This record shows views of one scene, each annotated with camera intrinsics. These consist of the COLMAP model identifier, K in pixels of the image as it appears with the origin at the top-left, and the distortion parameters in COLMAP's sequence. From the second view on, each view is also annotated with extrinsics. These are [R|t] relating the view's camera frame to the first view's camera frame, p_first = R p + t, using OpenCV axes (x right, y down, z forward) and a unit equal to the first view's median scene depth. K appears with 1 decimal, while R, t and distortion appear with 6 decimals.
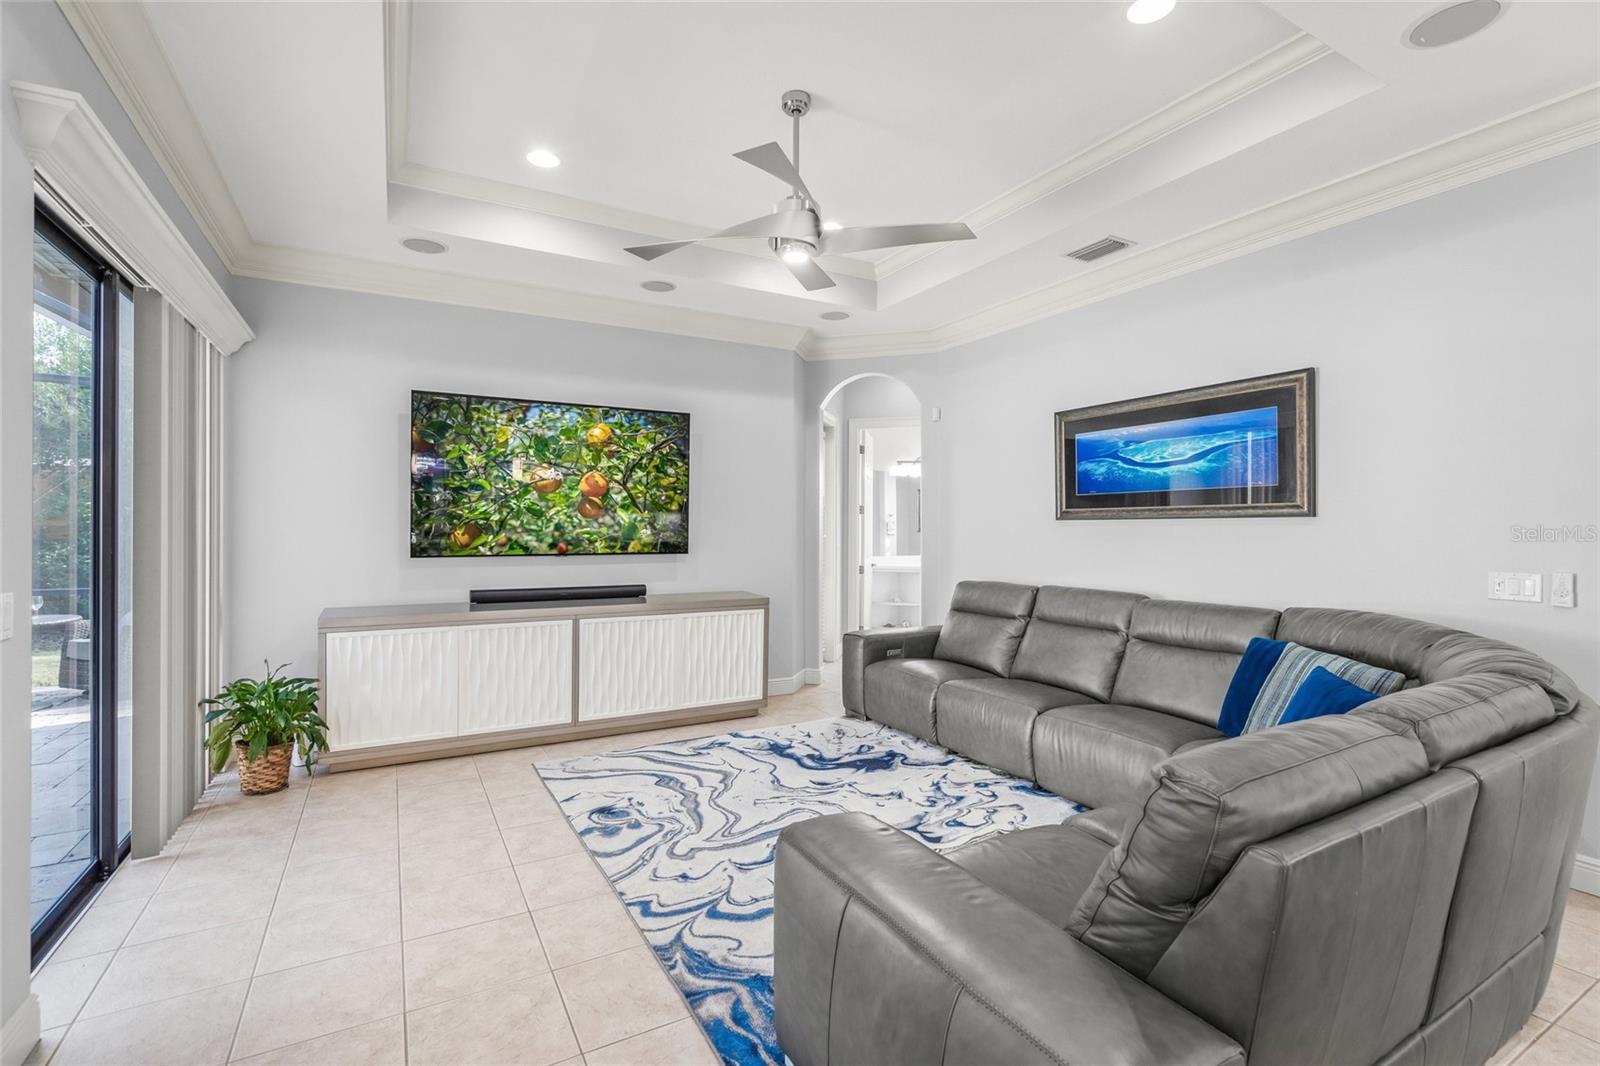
lens RADIAL K [[734.2, 0, 810.6], [0, 734.2, 533.3], [0, 0, 1]] dist [0.000030, 0.000052]
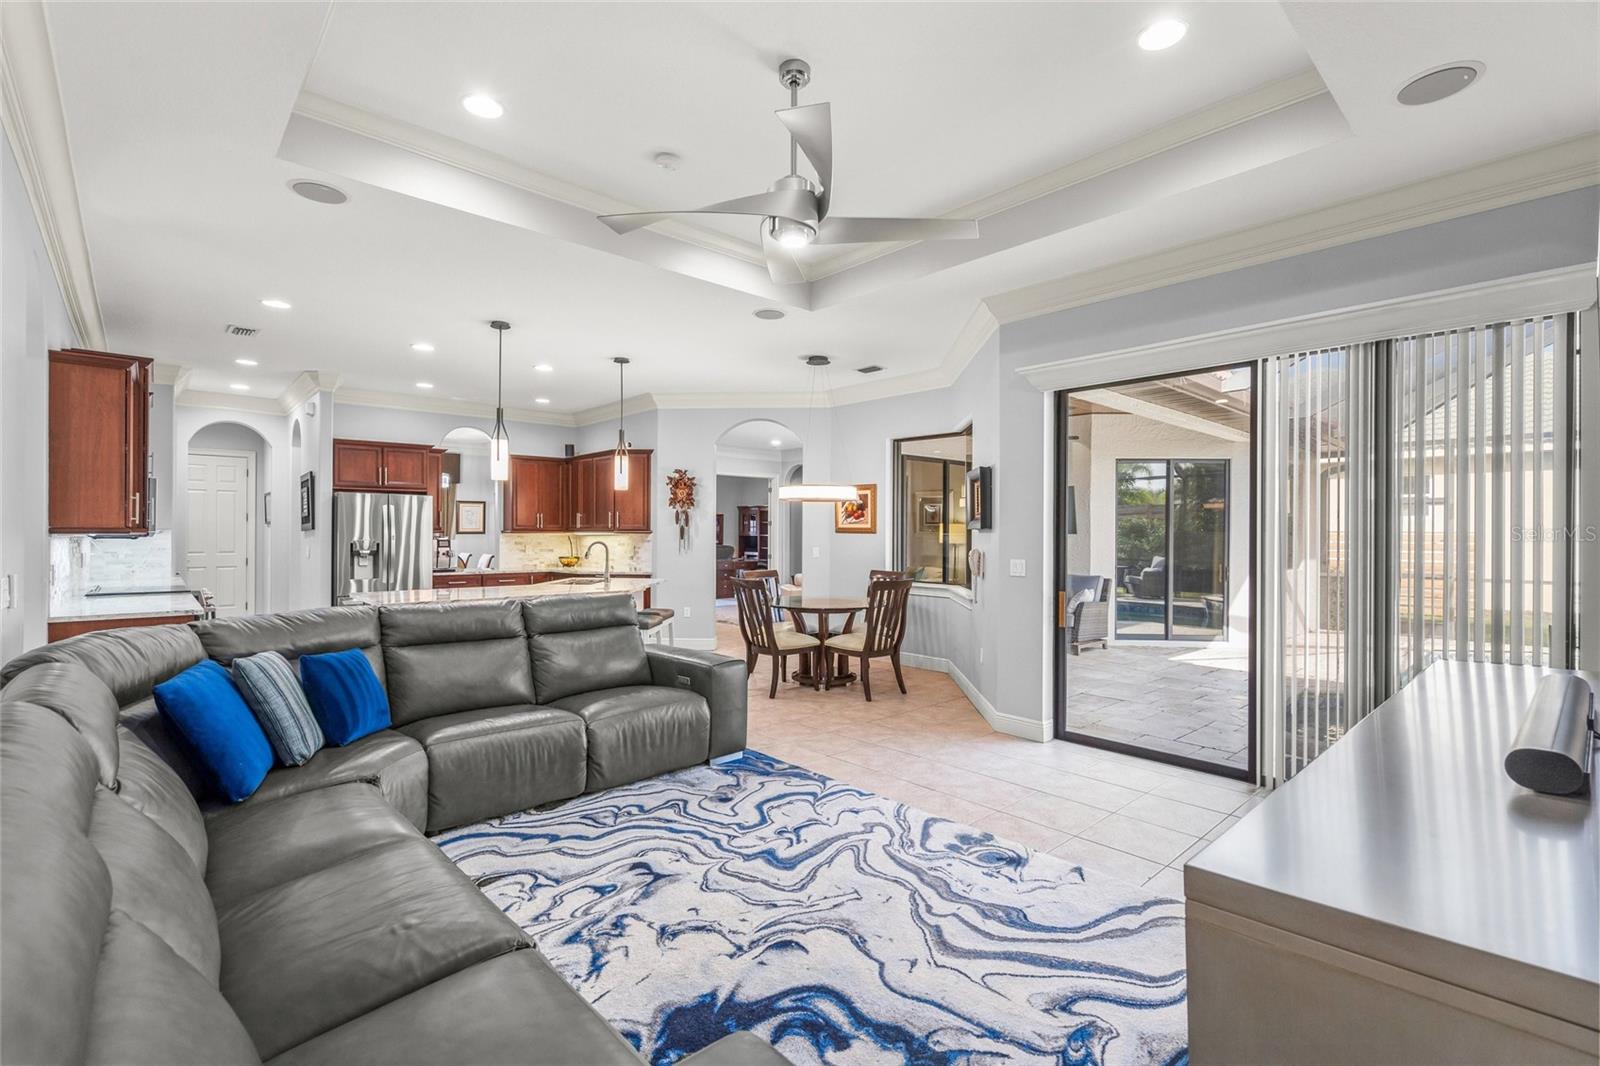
lens RADIAL K [[715.6, 0, 800.0], [0, 715.6, 533.0], [0, 0, 1]] dist [0.001237, 0.000406]
pose [[-0.977626, -0.009030, -0.210158, 0.109428], [-0.010373, 0.999932, 0.005288, -0.010909], [0.210096, 0.007350, -0.977653, 1.300881]]
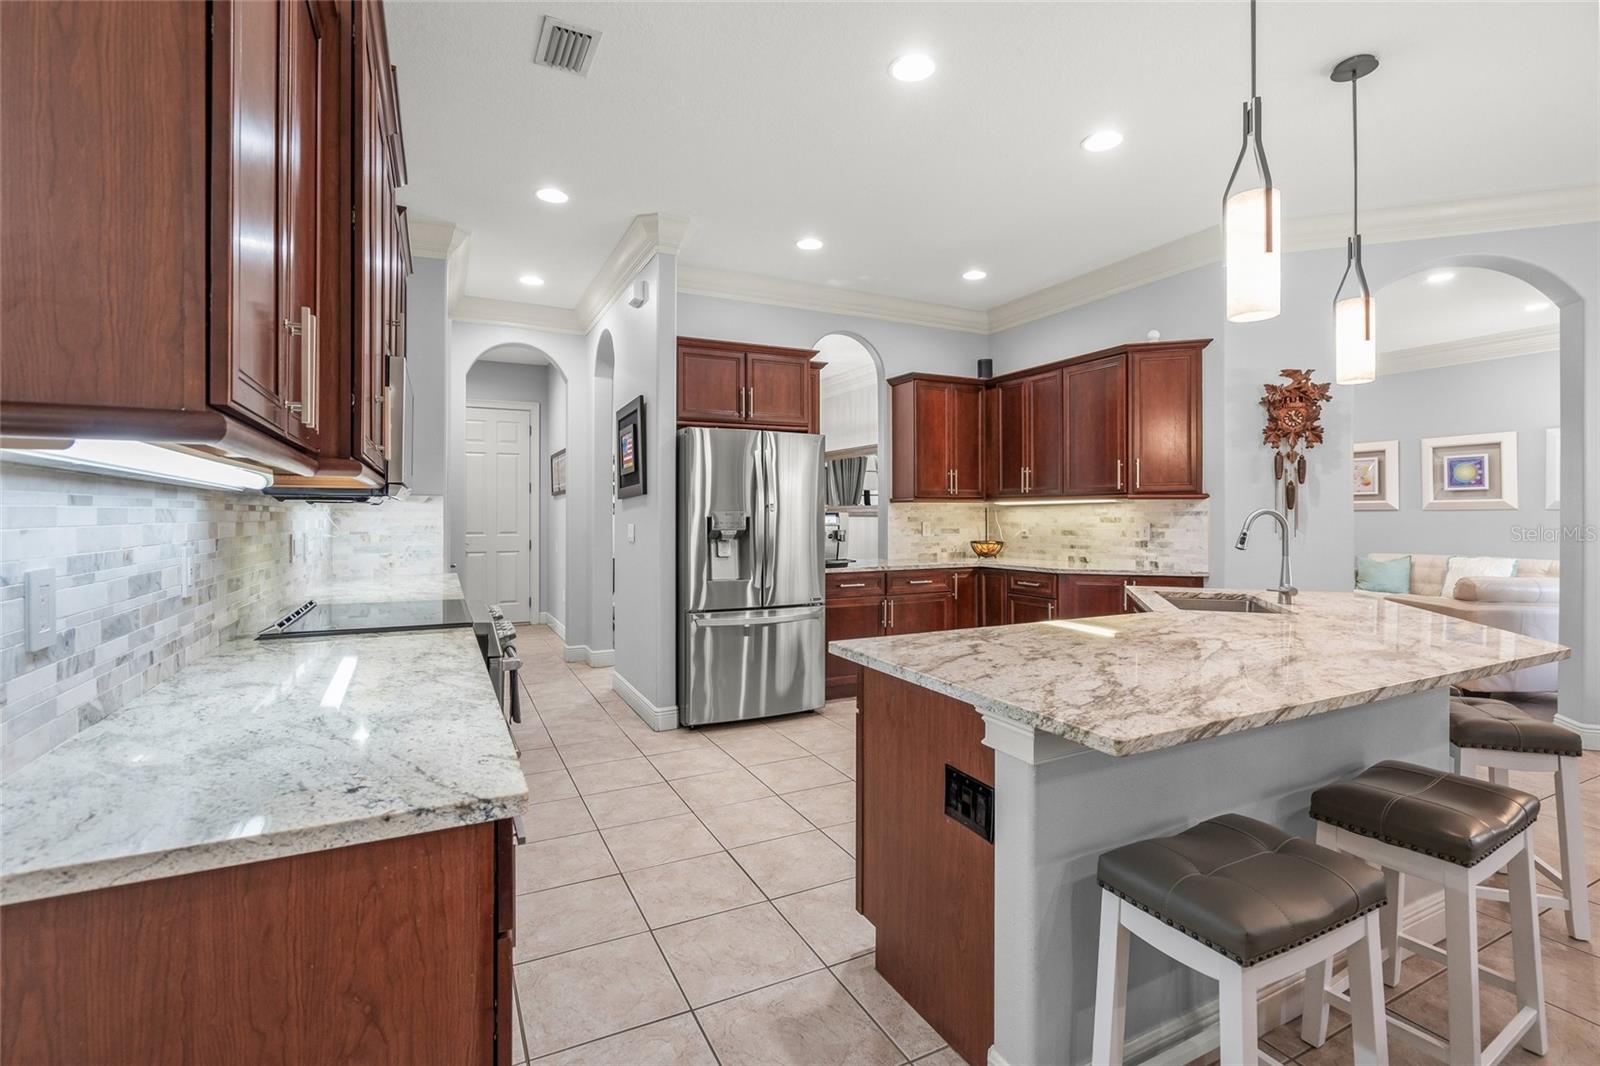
lens RADIAL K [[732.0, 0, 814.7], [0, 732.0, 514.0], [0, 0, 1]] dist [-0.001085, -0.000033]
pose [[-0.998731, -0.004713, 0.050145, 0.566064], [-0.004342, 0.999962, 0.007512, 0.018667], [-0.050178, 0.007284, -0.998714, 0.458030]]
